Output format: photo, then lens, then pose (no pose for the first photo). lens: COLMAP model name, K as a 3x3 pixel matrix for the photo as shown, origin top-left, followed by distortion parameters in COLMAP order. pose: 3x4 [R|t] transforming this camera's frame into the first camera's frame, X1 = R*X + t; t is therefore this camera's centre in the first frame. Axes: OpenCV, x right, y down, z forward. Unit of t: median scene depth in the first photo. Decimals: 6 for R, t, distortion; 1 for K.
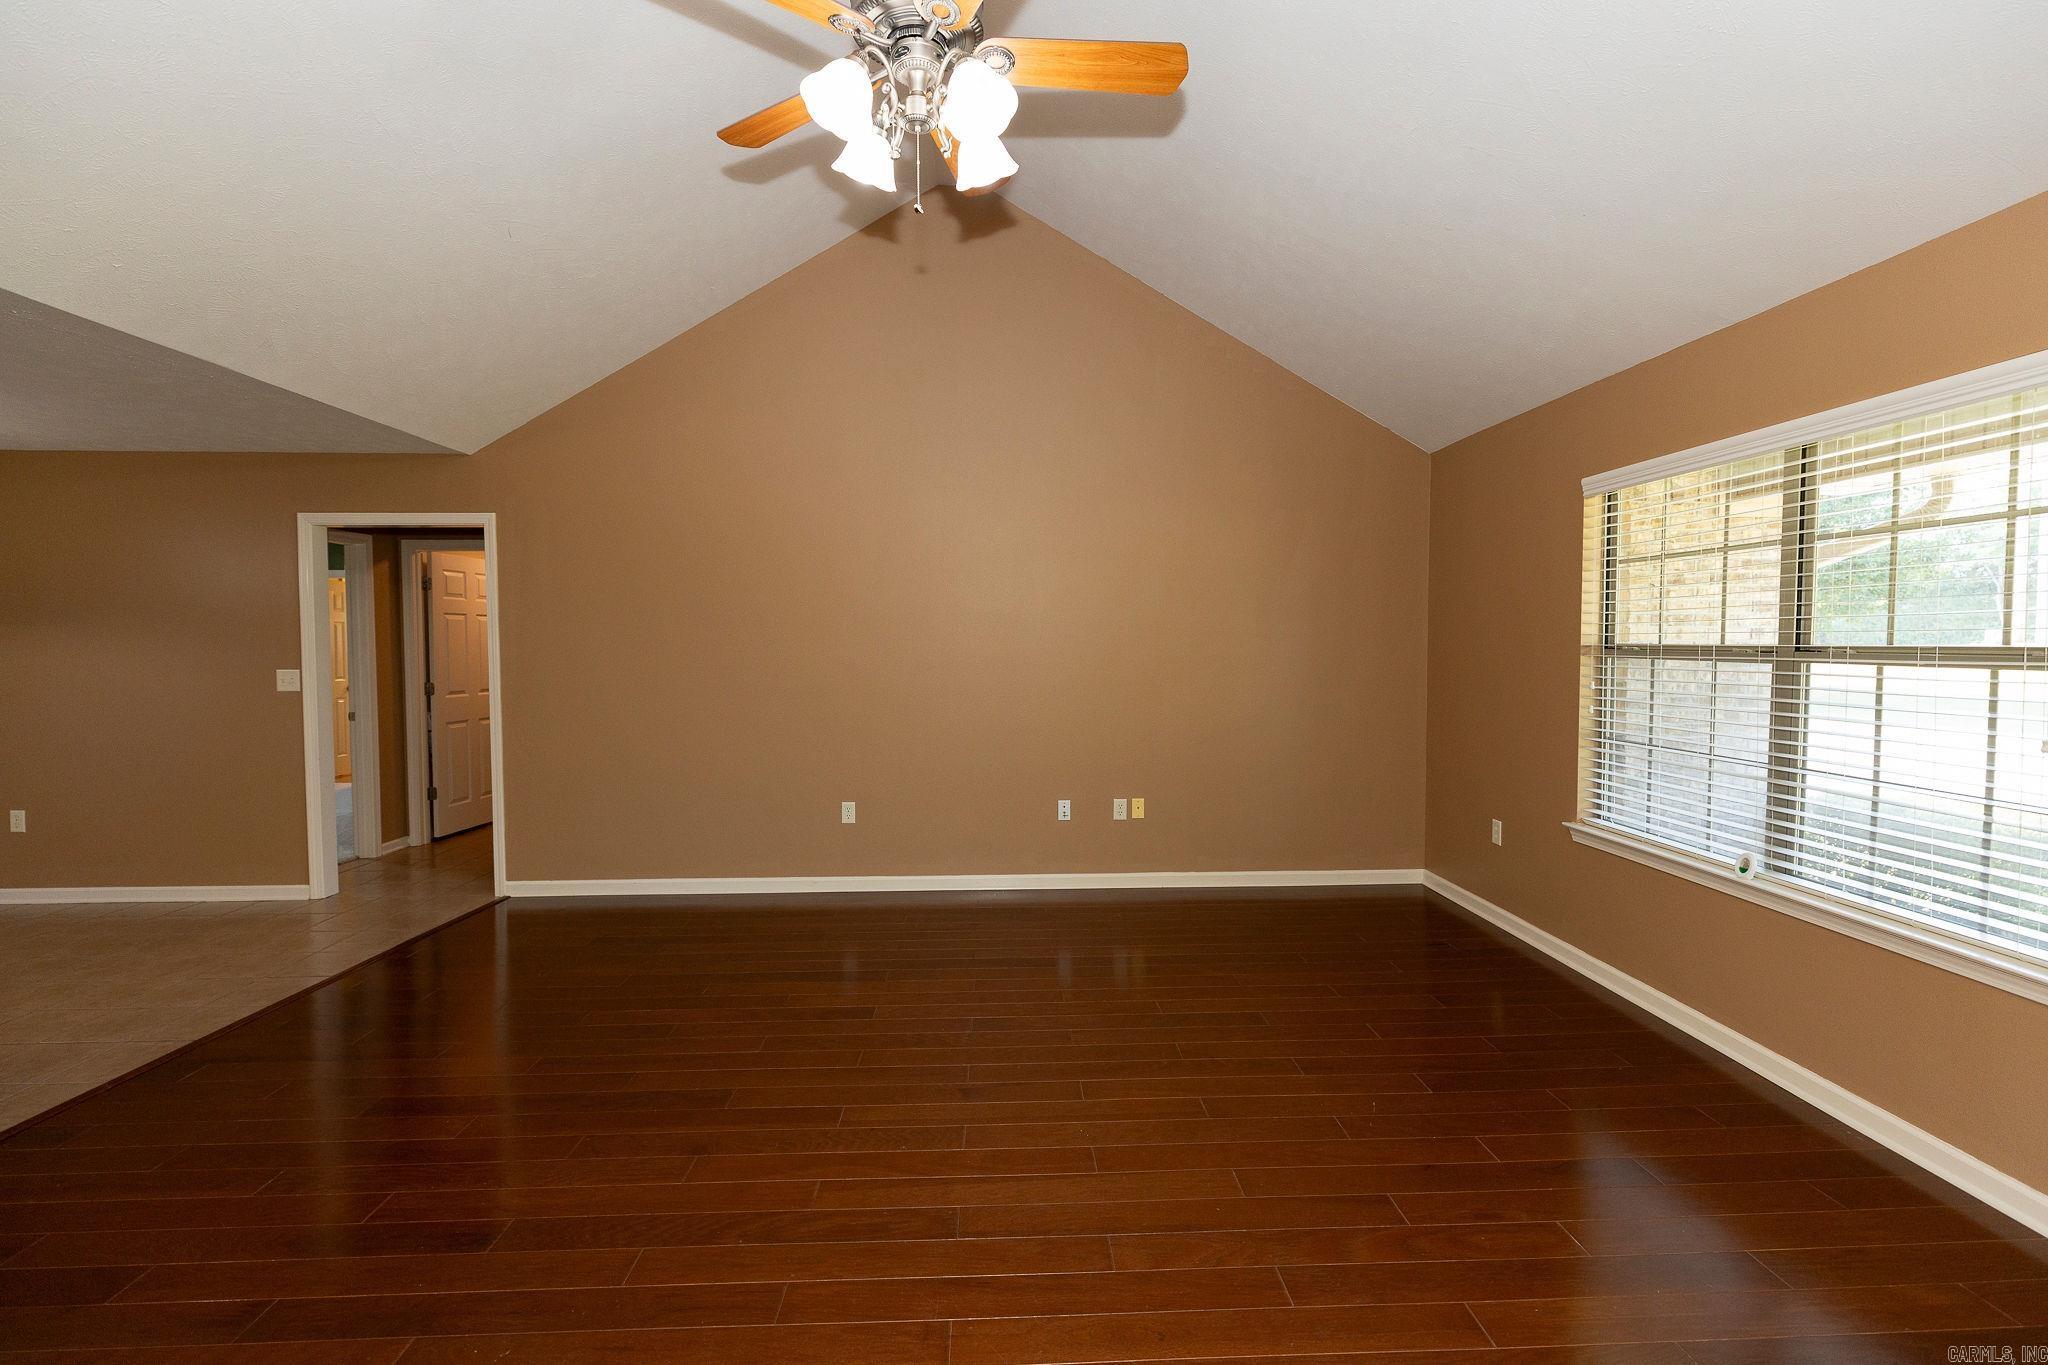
lens RADIAL K [[913.9, 0, 1036.7], [0, 913.9, 676.5], [0, 0, 1]] dist [0.000858, -0.000671]
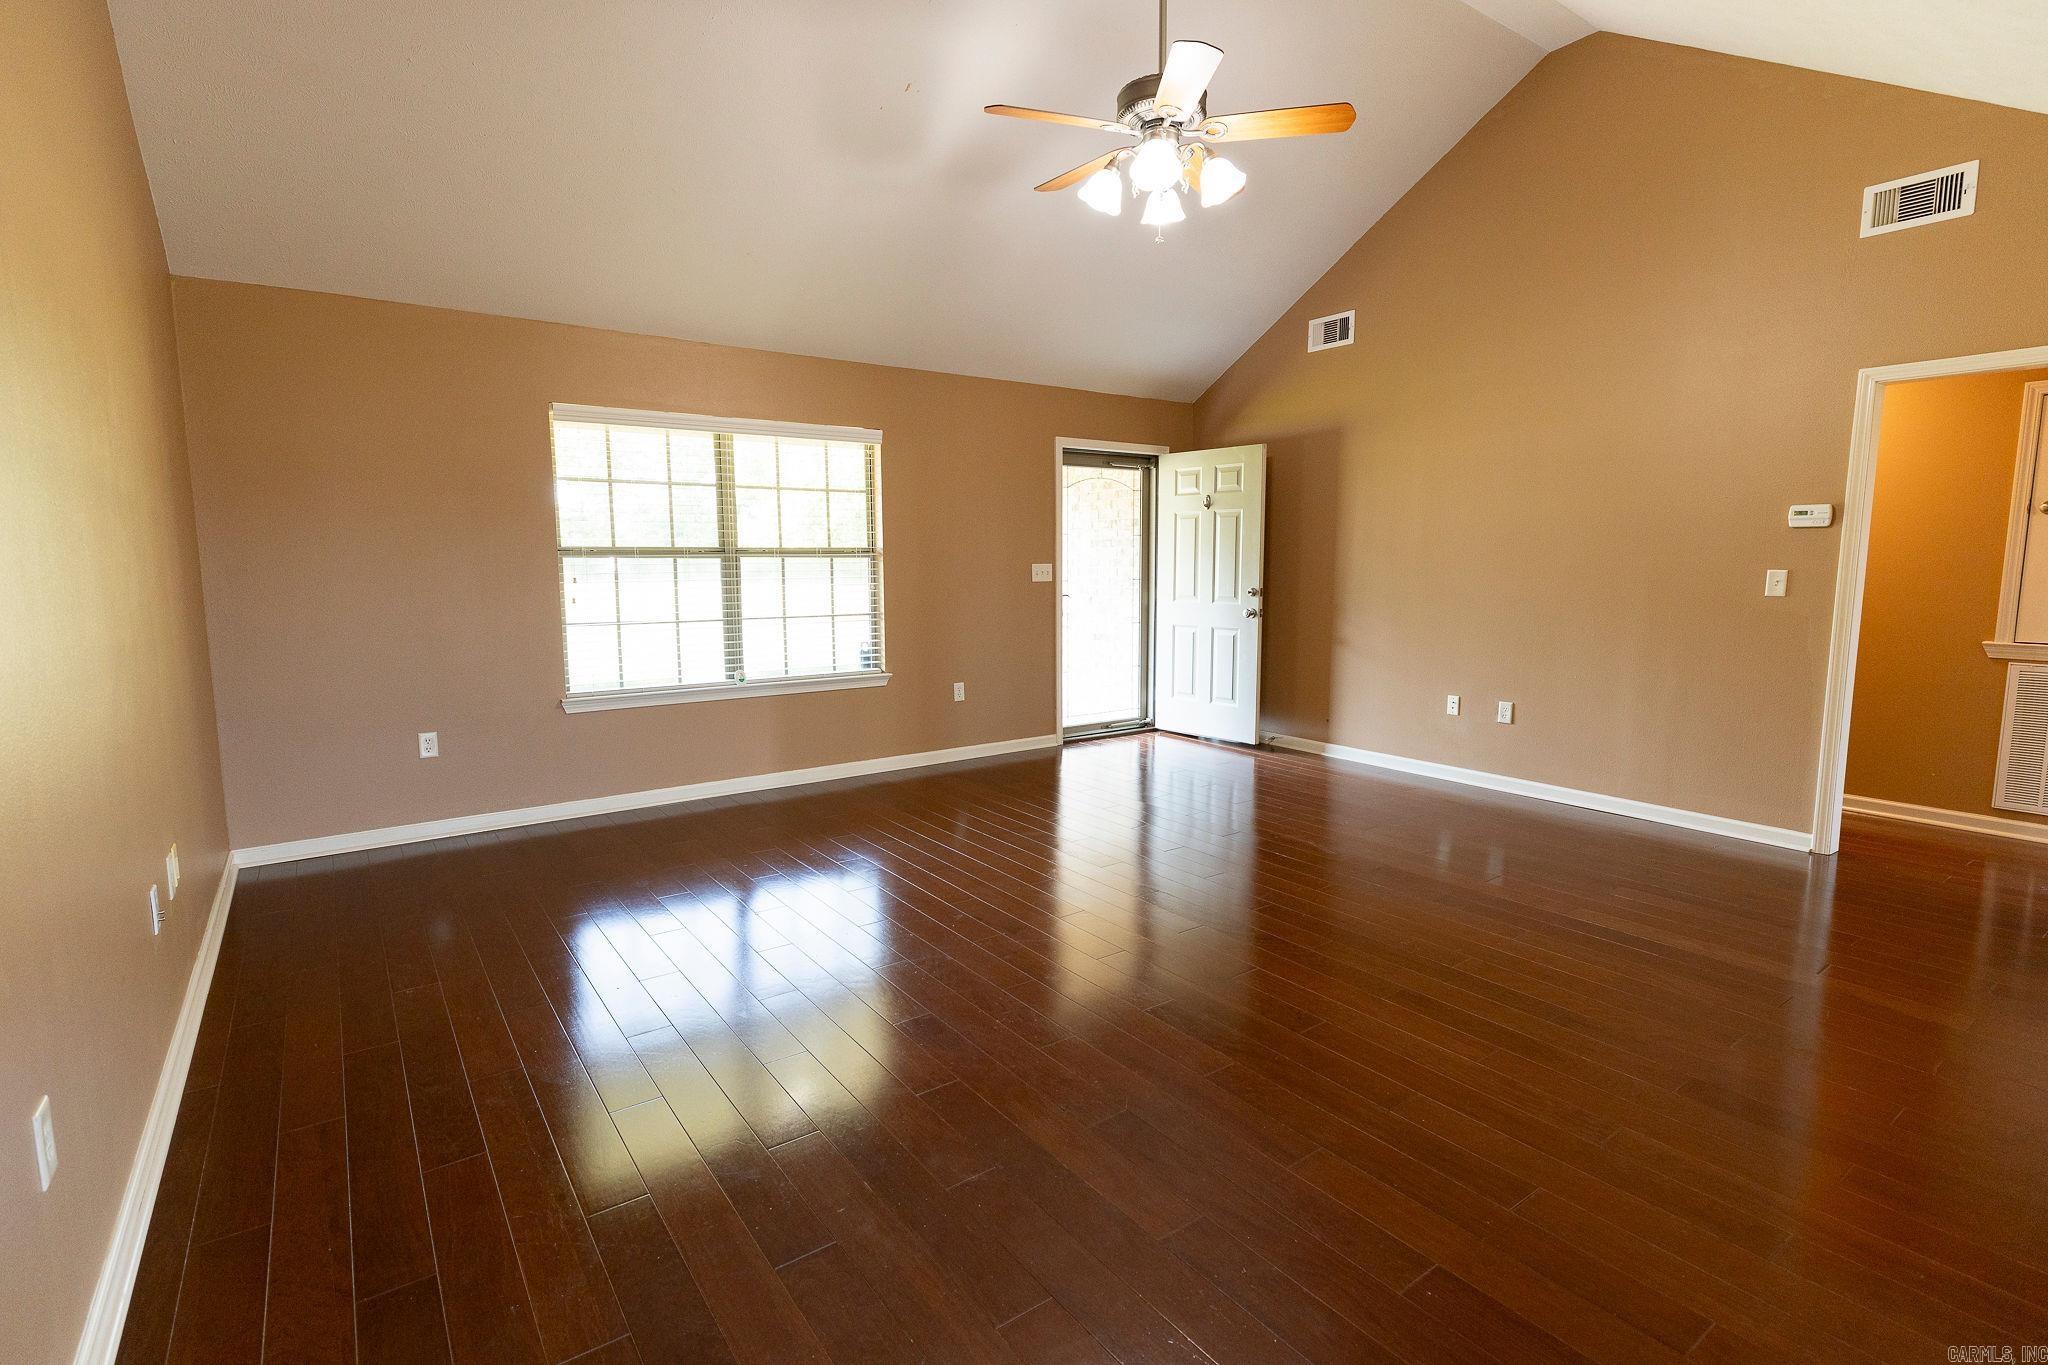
lens RADIAL K [[950.2, 0, 1065.7], [0, 950.2, 659.9], [0, 0, 1]] dist [0.001876, -0.000063]
pose [[-0.586218, -0.089484, 0.805196, -0.801702], [0.034038, 0.990283, 0.134835, -0.035052], [-0.809438, 0.106450, -0.577476, 1.225979]]
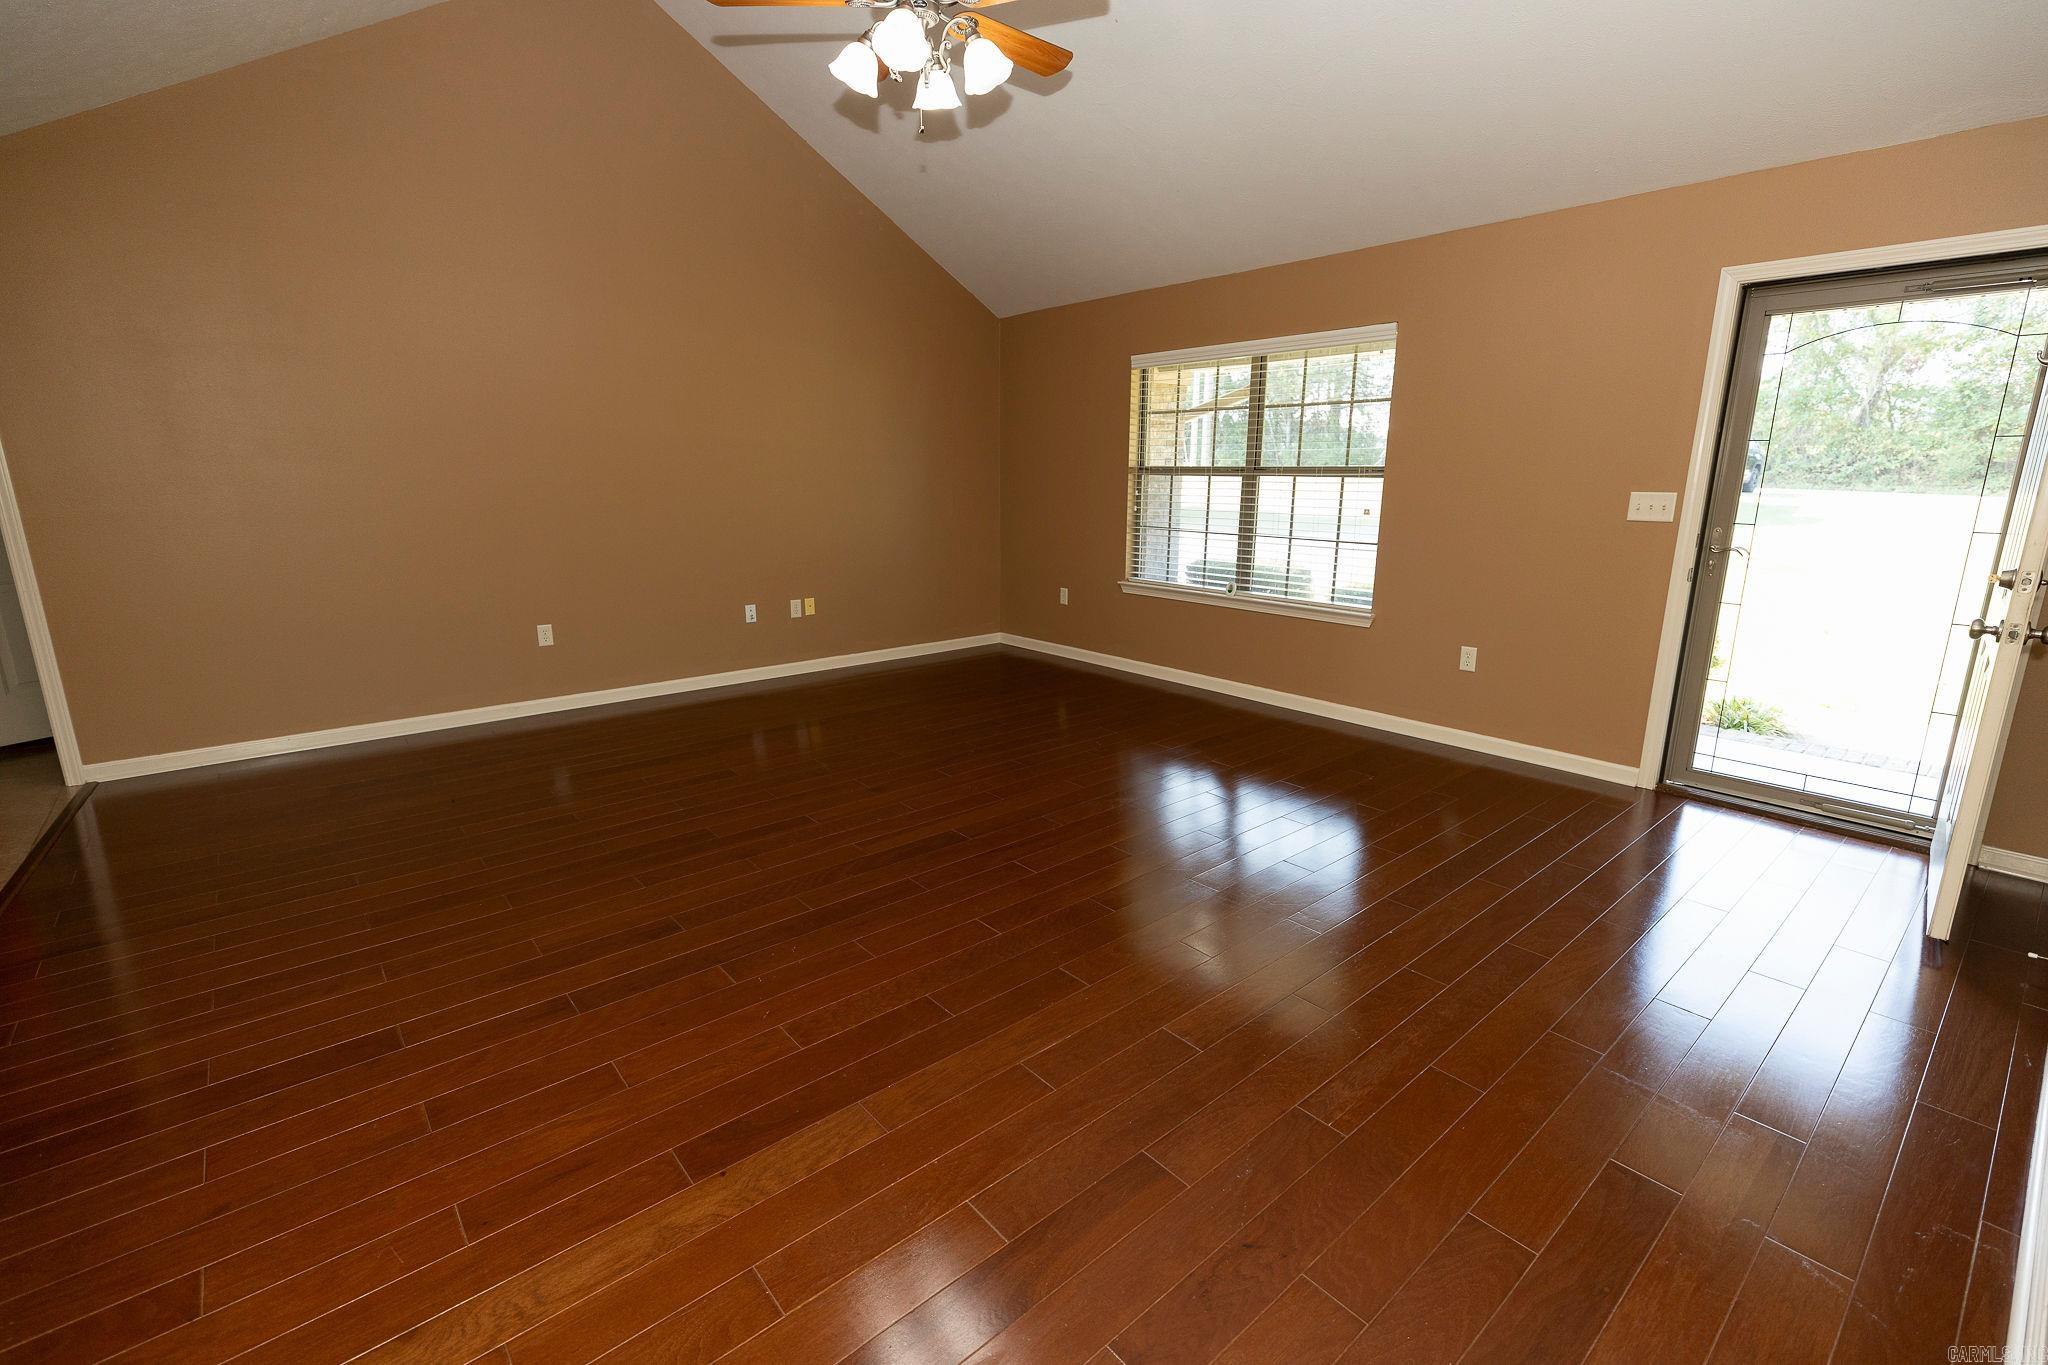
lens RADIAL K [[913.9, 0, 1036.7], [0, 913.9, 676.5], [0, 0, 1]] dist [0.000858, -0.000671]
pose [[0.777382, -0.134161, 0.614555, -0.557598], [0.020267, 0.981825, 0.188702, 0.020213], [-0.628702, -0.134239, 0.765972, -0.156569]]
